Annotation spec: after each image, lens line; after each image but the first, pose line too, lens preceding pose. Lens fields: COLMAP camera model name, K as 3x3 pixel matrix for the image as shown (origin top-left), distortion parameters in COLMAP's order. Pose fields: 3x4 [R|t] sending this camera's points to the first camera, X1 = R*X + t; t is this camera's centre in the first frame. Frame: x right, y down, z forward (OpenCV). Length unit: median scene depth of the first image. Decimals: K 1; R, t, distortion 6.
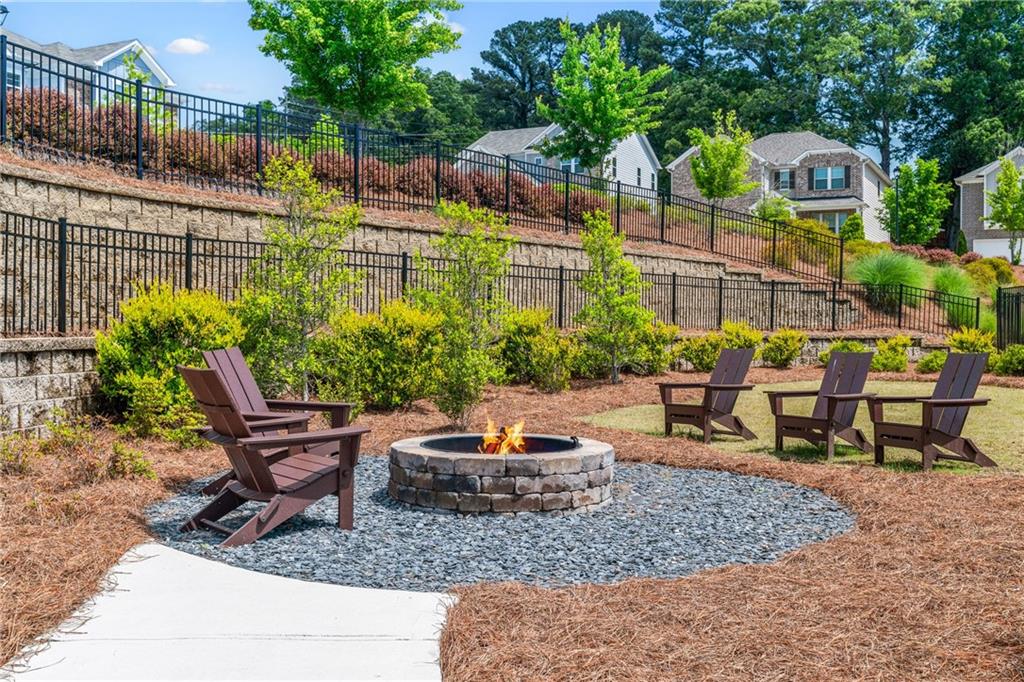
lens RADIAL K [[1034.9, 0, 511.9], [0, 1034.9, 336.7], [0, 0, 1]] dist [-0.006068, 0.000000]
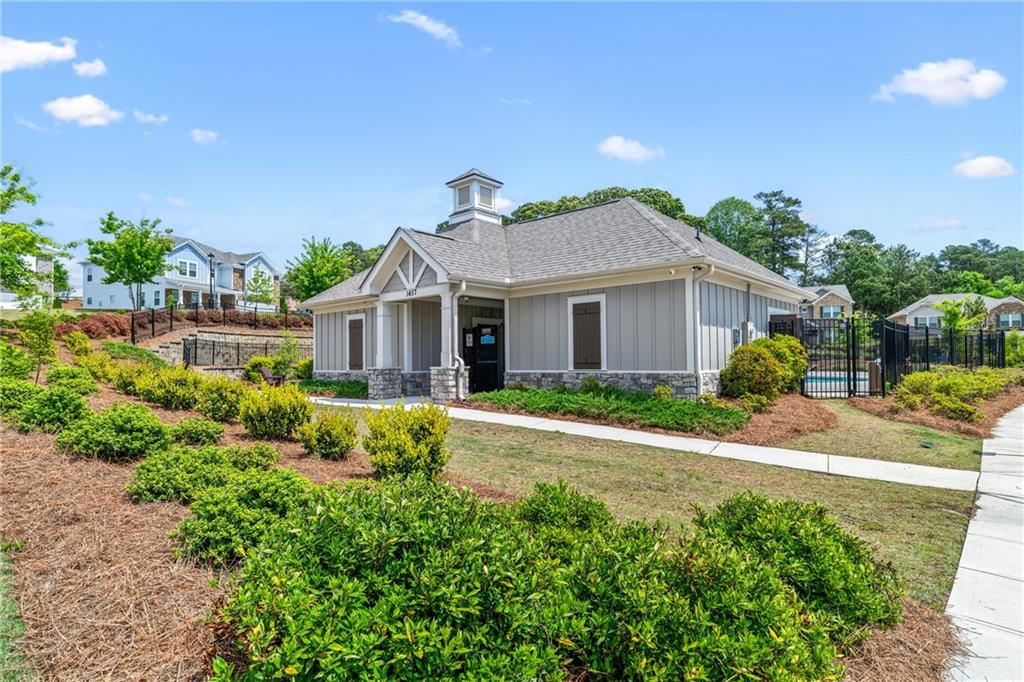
lens RADIAL K [[571.6, 0, 515.1], [0, 571.6, 340.0], [0, 0, 1]] dist [0.000592, 0.001956]
pose [[0.998164, -0.010187, 0.059704, 0.664259], [0.013186, 0.998659, -0.050061, 0.027457], [-0.059114, 0.050756, 0.996960, -1.656551]]
